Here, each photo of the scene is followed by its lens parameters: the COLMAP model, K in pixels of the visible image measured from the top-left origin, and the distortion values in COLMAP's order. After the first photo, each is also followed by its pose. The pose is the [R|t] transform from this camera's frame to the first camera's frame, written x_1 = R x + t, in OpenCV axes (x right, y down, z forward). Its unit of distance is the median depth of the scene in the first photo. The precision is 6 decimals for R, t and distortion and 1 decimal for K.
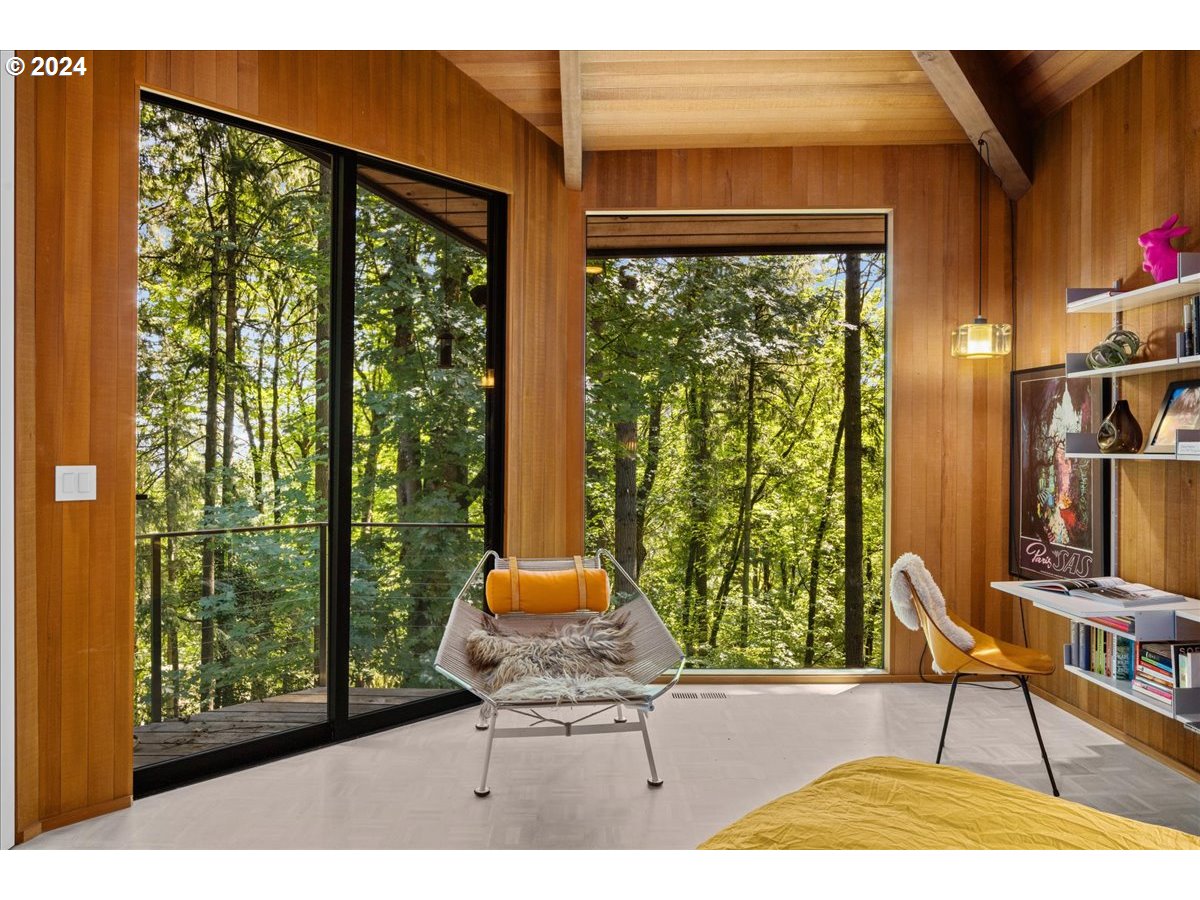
lens RADIAL K [[816.5, 0, 599.2], [0, 816.5, 453.4], [0, 0, 1]] dist [-0.009026, 0.003315]
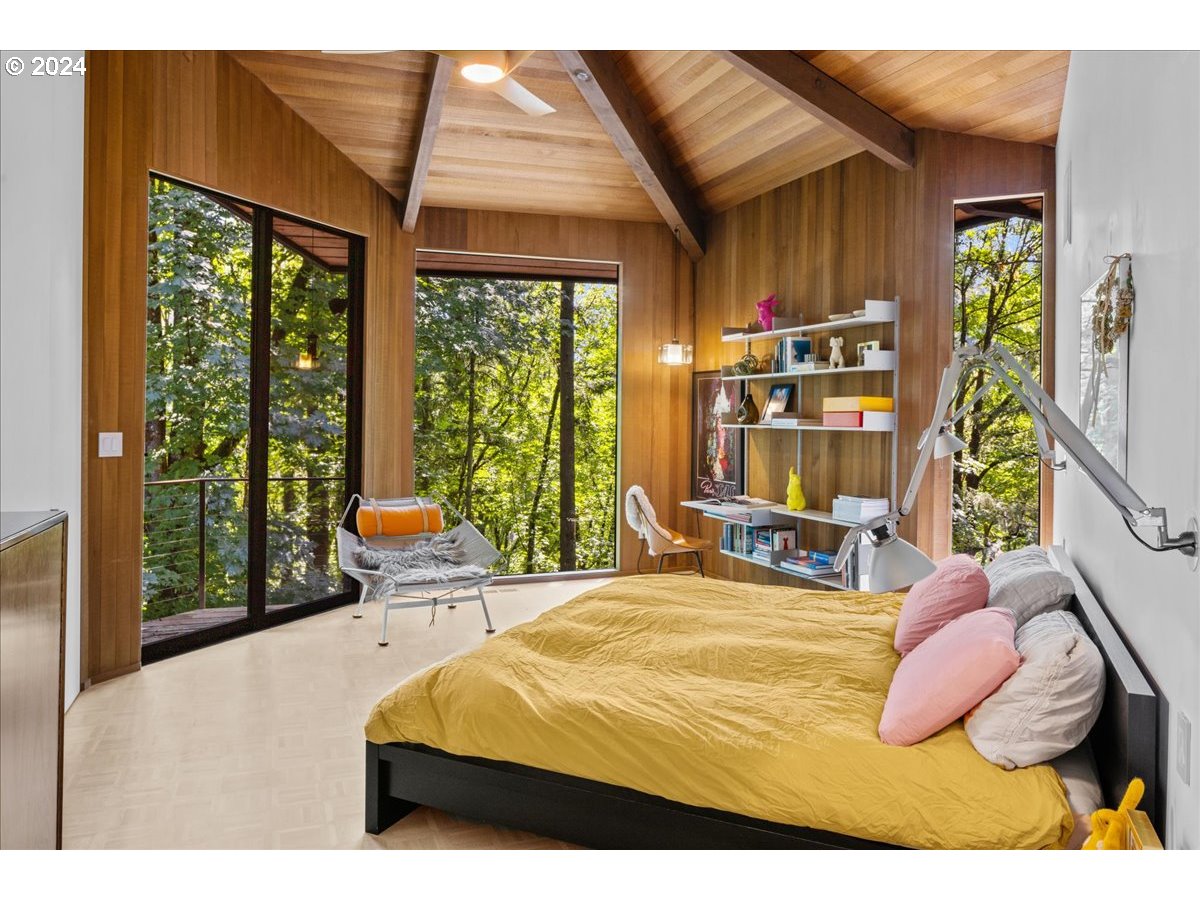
lens RADIAL K [[941.1, 0, 600.4], [0, 941.1, 445.4], [0, 0, 1]] dist [0.015285, 0.003684]
pose [[0.933431, -0.007262, 0.358683, -0.336329], [-0.001044, 0.999736, 0.022958, -0.001338], [-0.358755, -0.021804, 0.933177, -0.681956]]
